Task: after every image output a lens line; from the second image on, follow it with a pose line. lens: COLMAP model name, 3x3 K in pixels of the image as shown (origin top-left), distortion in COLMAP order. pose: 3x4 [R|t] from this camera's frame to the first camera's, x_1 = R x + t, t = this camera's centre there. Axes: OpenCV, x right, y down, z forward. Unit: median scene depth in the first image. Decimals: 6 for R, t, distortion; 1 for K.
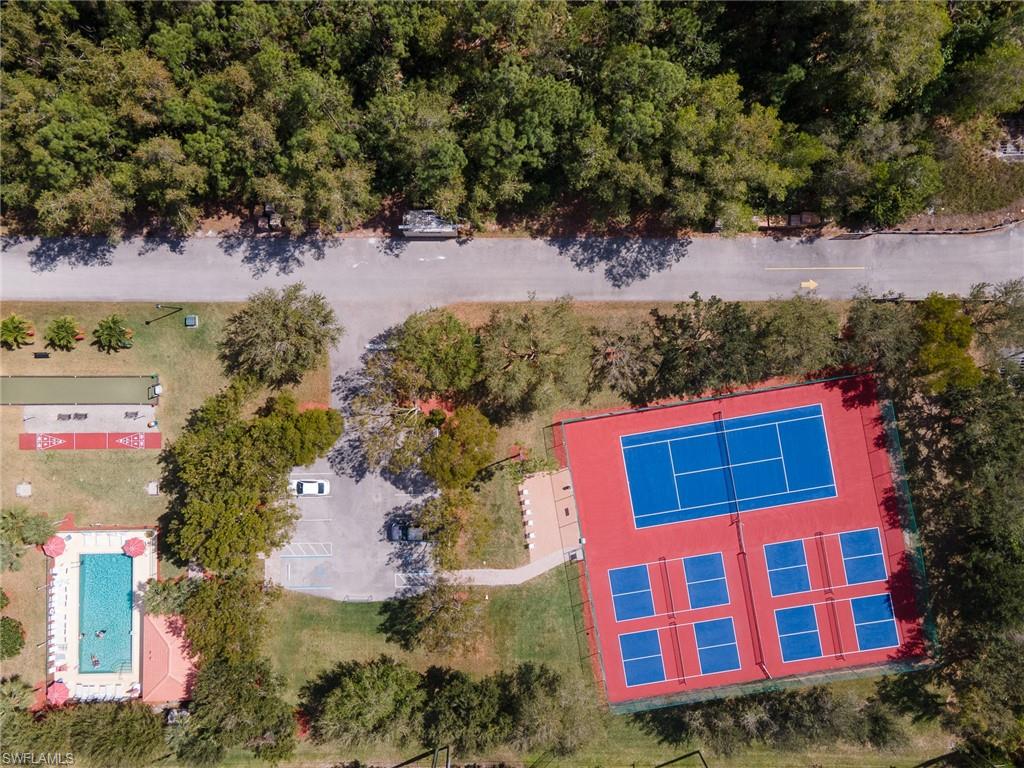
lens RADIAL K [[718.9, 0, 518.1], [0, 718.9, 383.4], [0, 0, 1]] dist [0.035058, 0.005075]
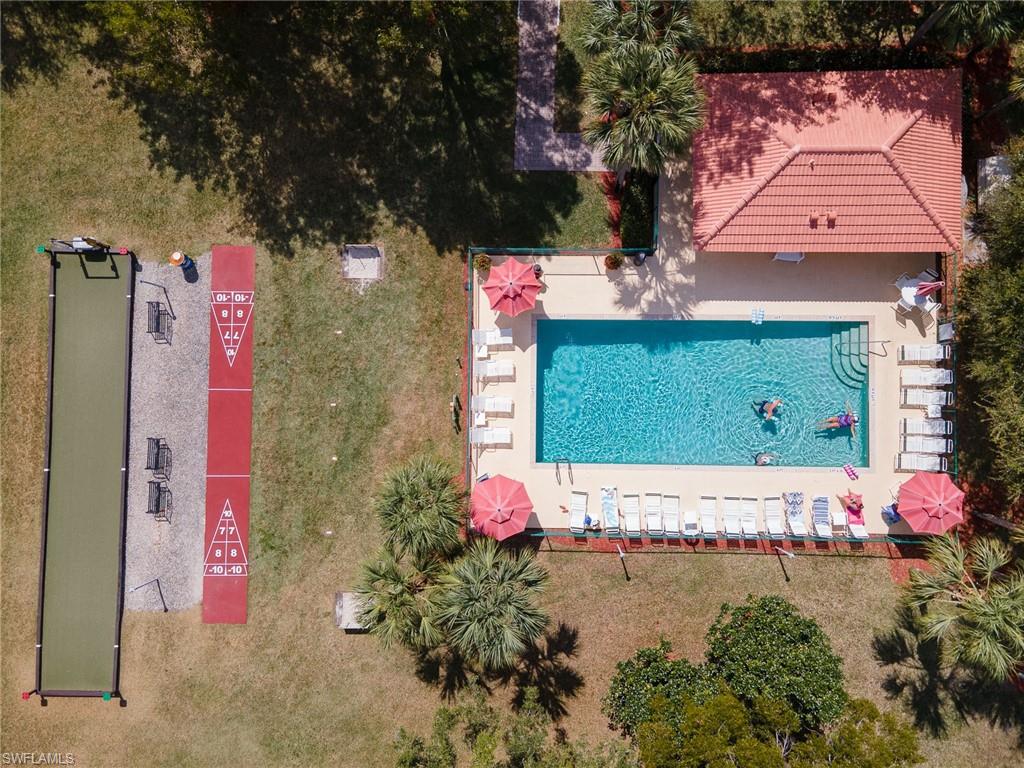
lens RADIAL K [[718.9, 0, 514.4], [0, 718.9, 384.3], [0, 0, 1]] dist [0.035058, 0.005075]
pose [[0.008866, -0.999454, 0.031836, -0.573329], [0.999548, 0.007943, -0.029000, 0.232885], [0.028732, 0.032079, 0.999072, 0.640693]]
